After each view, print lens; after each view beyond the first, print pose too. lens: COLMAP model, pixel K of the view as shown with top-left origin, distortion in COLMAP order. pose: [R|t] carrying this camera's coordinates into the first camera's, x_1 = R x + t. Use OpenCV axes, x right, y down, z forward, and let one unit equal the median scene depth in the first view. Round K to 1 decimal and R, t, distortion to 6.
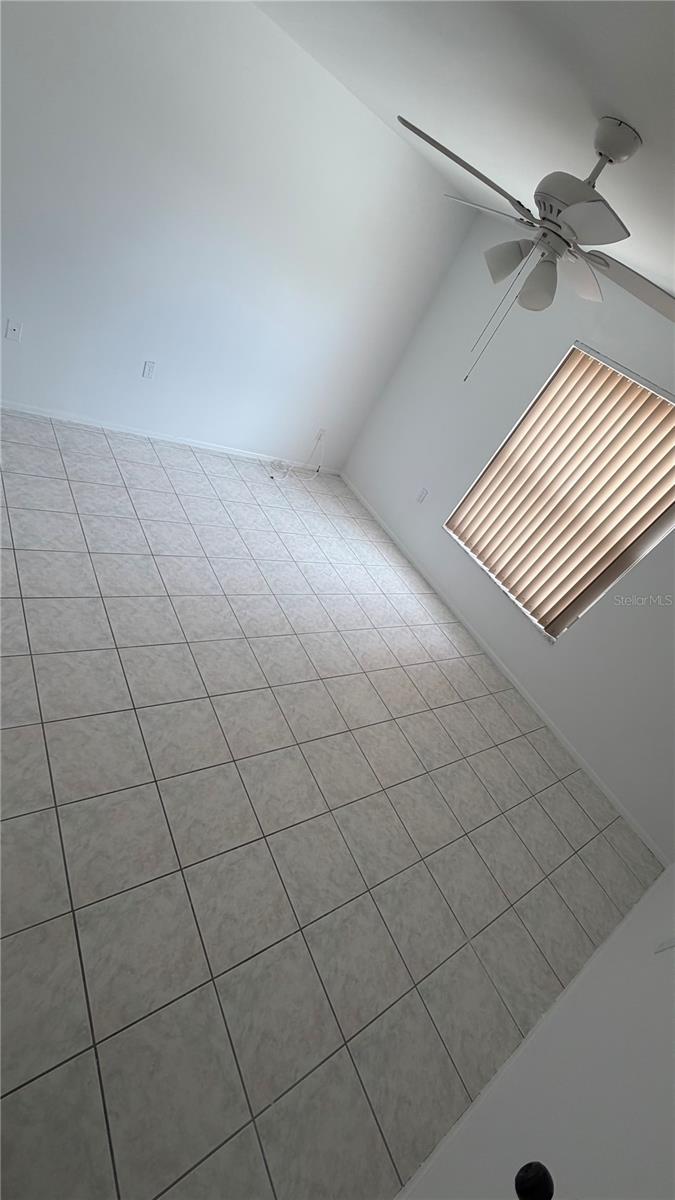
lens RADIAL K [[479.1, 0, 327.6], [0, 479.1, 594.1], [0, 0, 1]] dist [-0.002418, 0.000429]
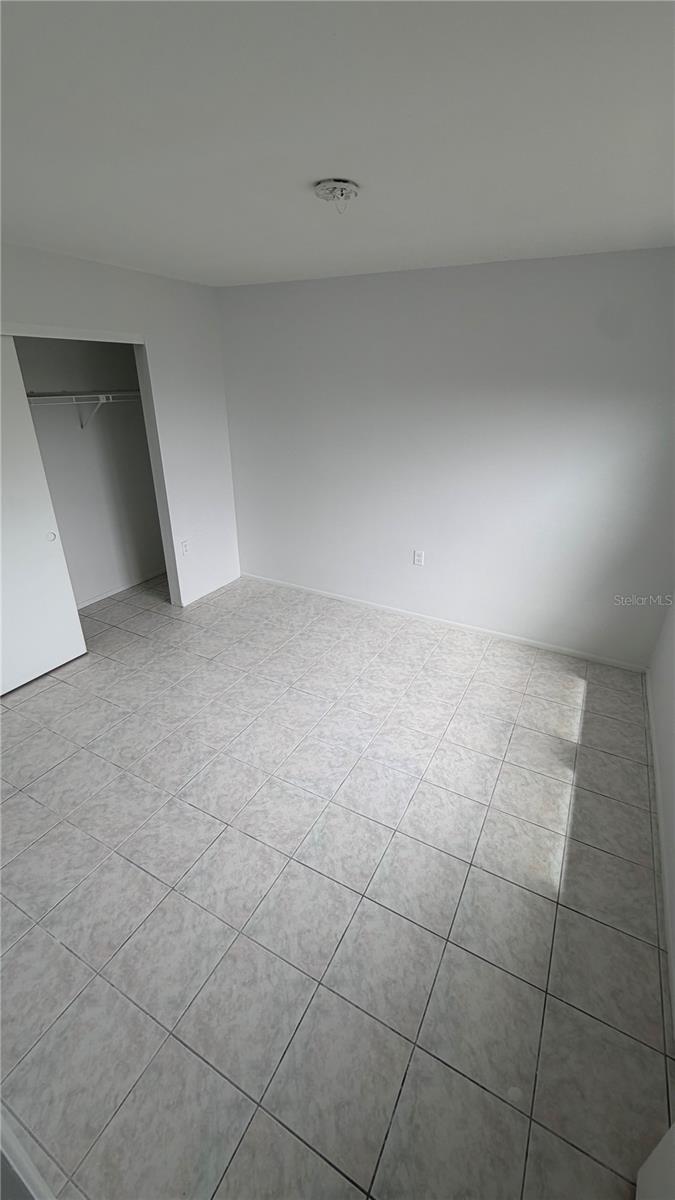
lens RADIAL K [[479.1, 0, 342.3], [0, 479.1, 599.9], [0, 0, 1]] dist [-0.002418, 0.000429]
pose [[0.769494, -0.589263, 0.246269, -0.307499], [0.608582, 0.793485, -0.002957, 0.002936], [-0.193669, 0.152150, 0.969197, -0.255310]]
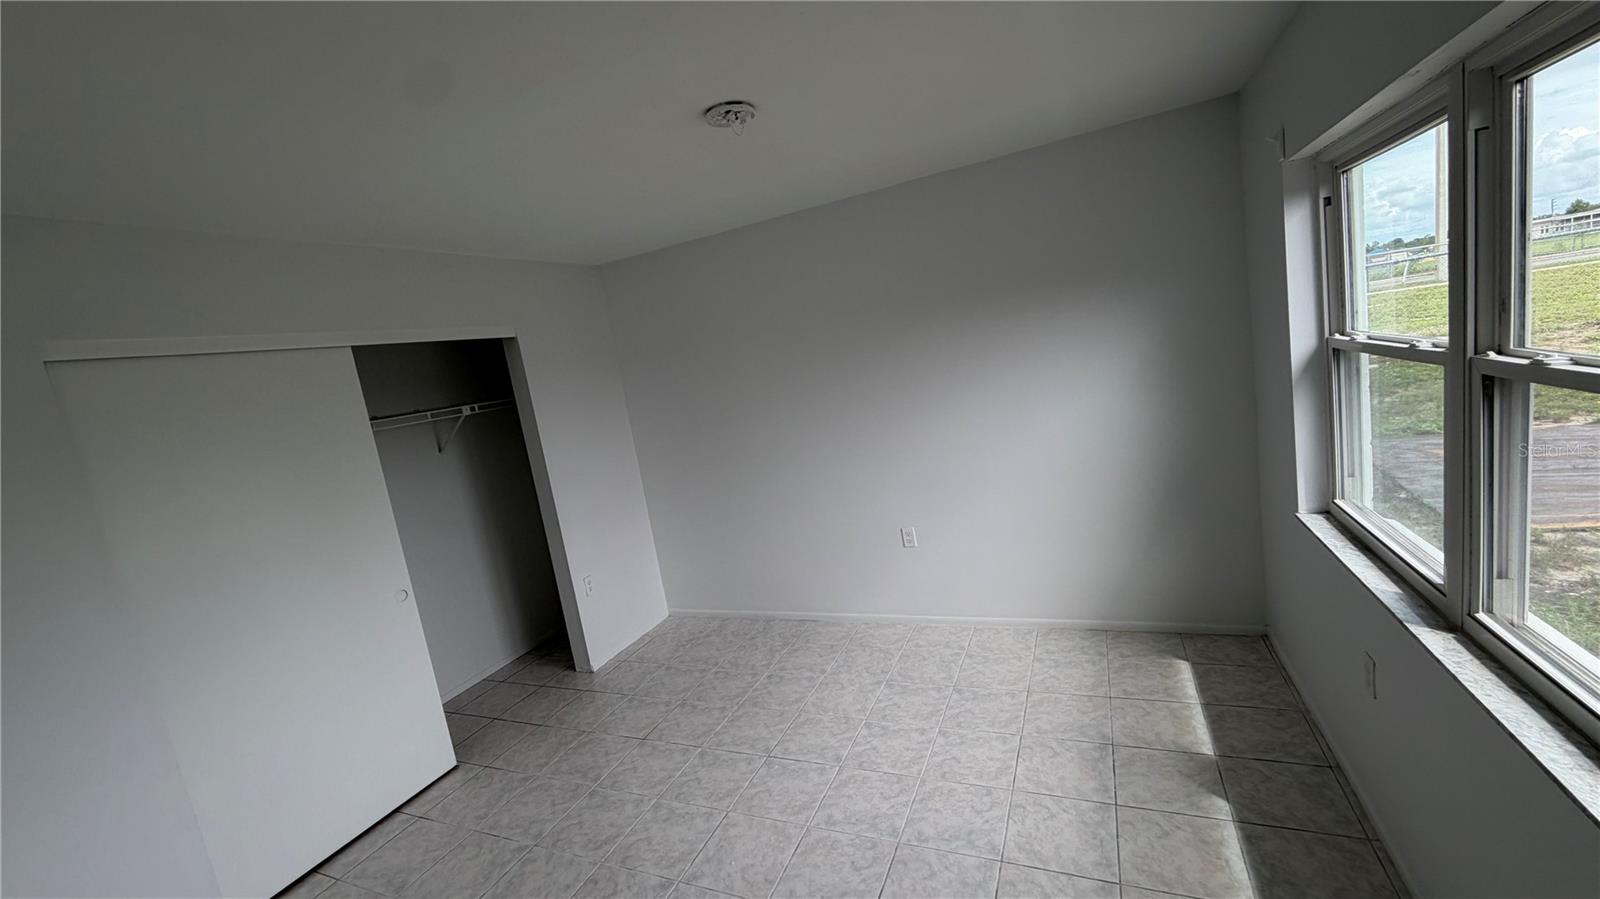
lens RADIAL K [[638.8, 0, 802.8], [0, 638.8, 456.7], [0, 0, 1]] dist [-0.002418, 0.000429]
pose [[0.648939, -0.624596, 0.434462, -0.569562], [0.744952, 0.637695, -0.195936, 0.137157], [-0.154674, 0.450804, 0.879120, 0.051317]]
